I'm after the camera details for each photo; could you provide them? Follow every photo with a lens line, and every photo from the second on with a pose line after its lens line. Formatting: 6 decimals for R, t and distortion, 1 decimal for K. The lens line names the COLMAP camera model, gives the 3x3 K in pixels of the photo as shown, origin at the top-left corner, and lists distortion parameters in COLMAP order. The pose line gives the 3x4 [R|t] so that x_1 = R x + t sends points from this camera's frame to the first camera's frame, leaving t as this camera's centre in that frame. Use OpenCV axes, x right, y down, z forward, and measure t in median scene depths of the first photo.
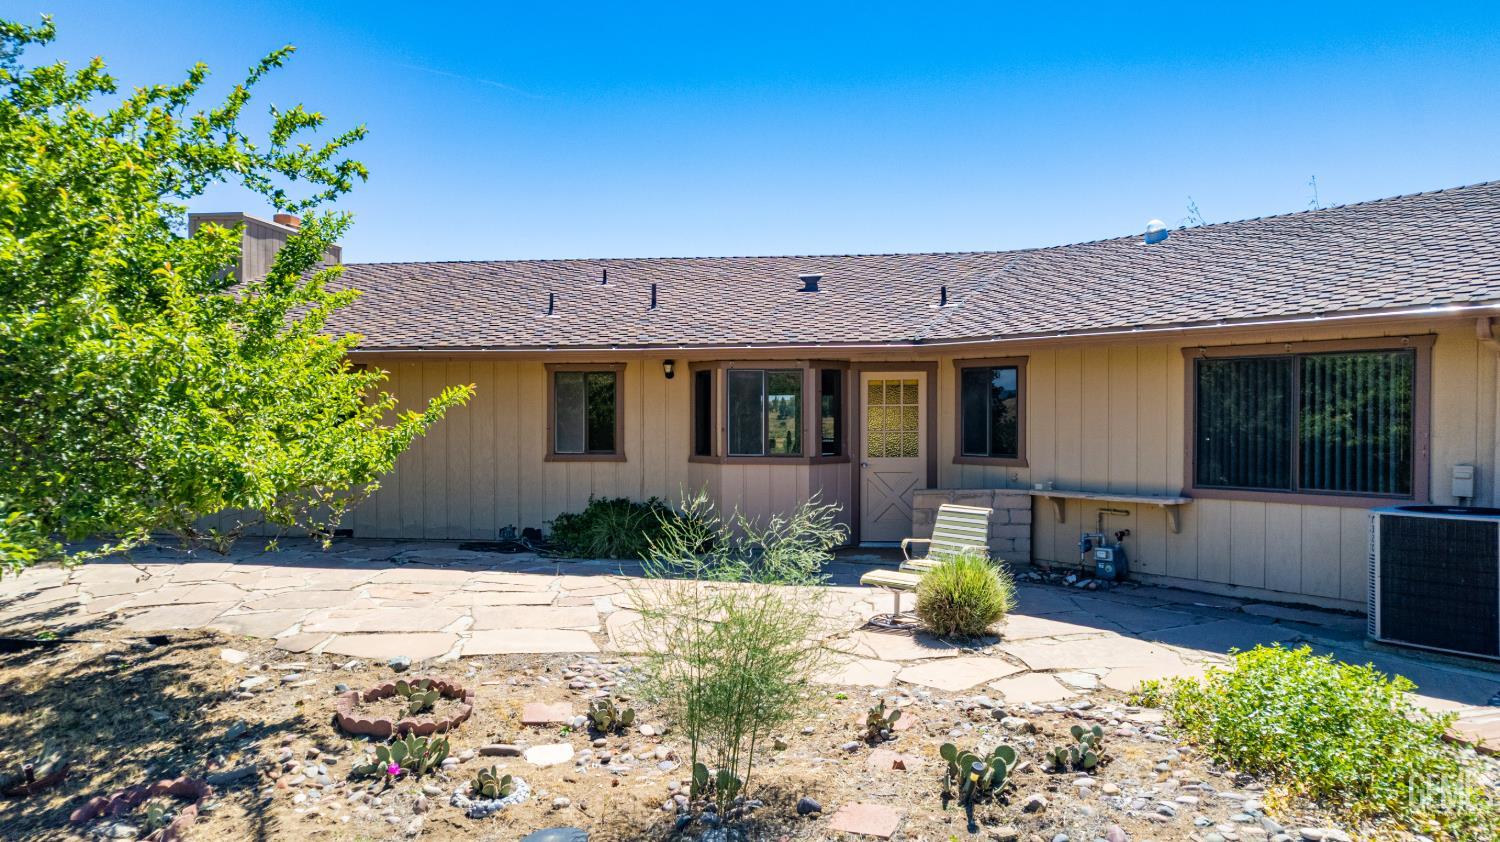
lens RADIAL K [[948.4, 0, 752.7], [0, 948.4, 426.9], [0, 0, 1]] dist [-0.080027, 0.068511]
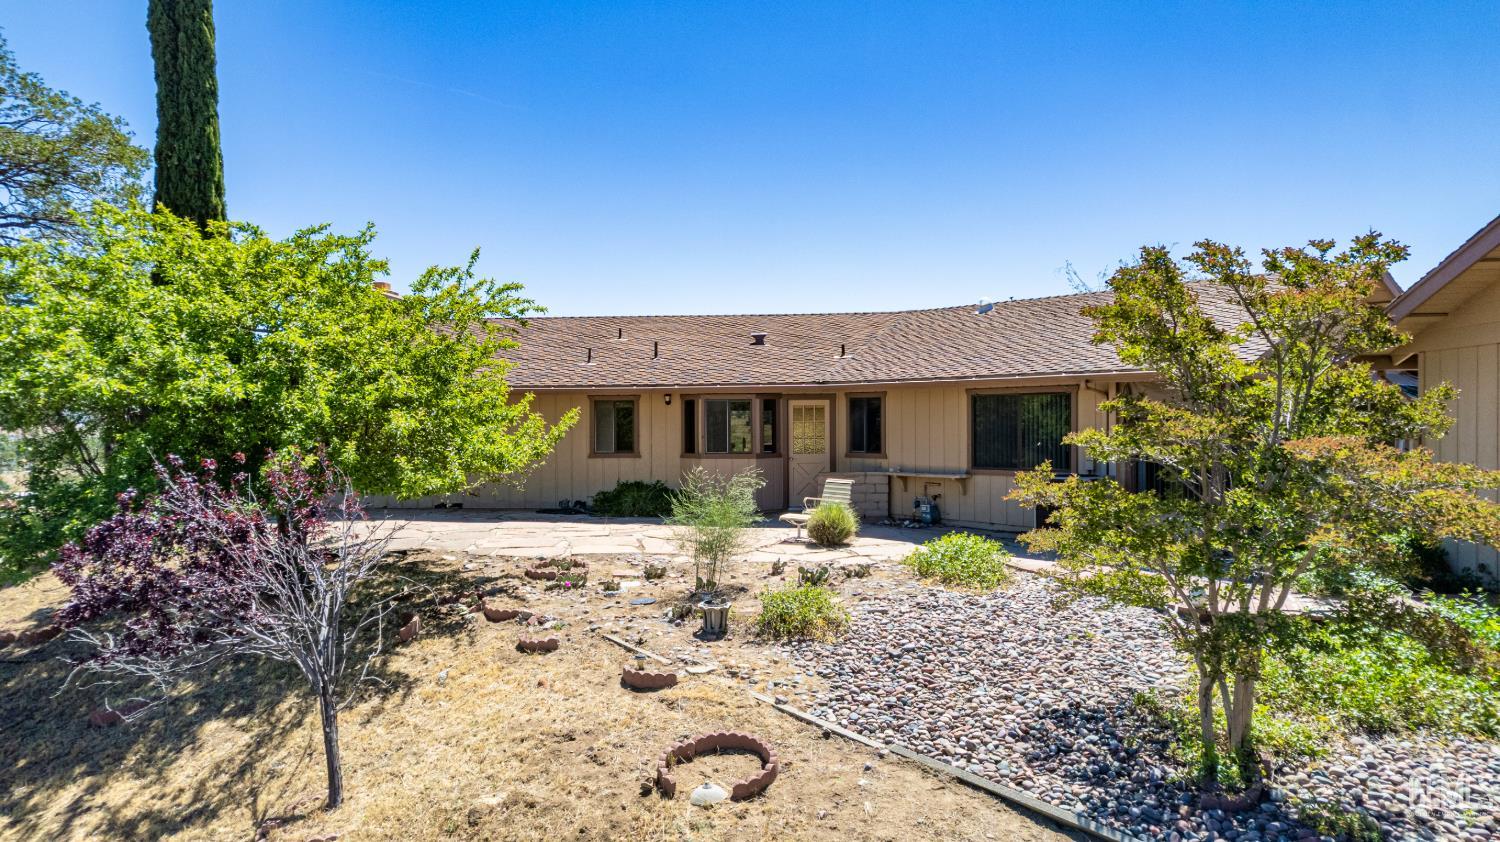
lens RADIAL K [[948.4, 0, 752.7], [0, 948.4, 426.9], [0, 0, 1]] dist [-0.080027, 0.068511]
pose [[0.999470, -0.005872, 0.032023, 0.002503], [0.006044, 0.999968, -0.005264, -0.005587], [-0.031992, 0.005455, 0.999473, -0.620062]]
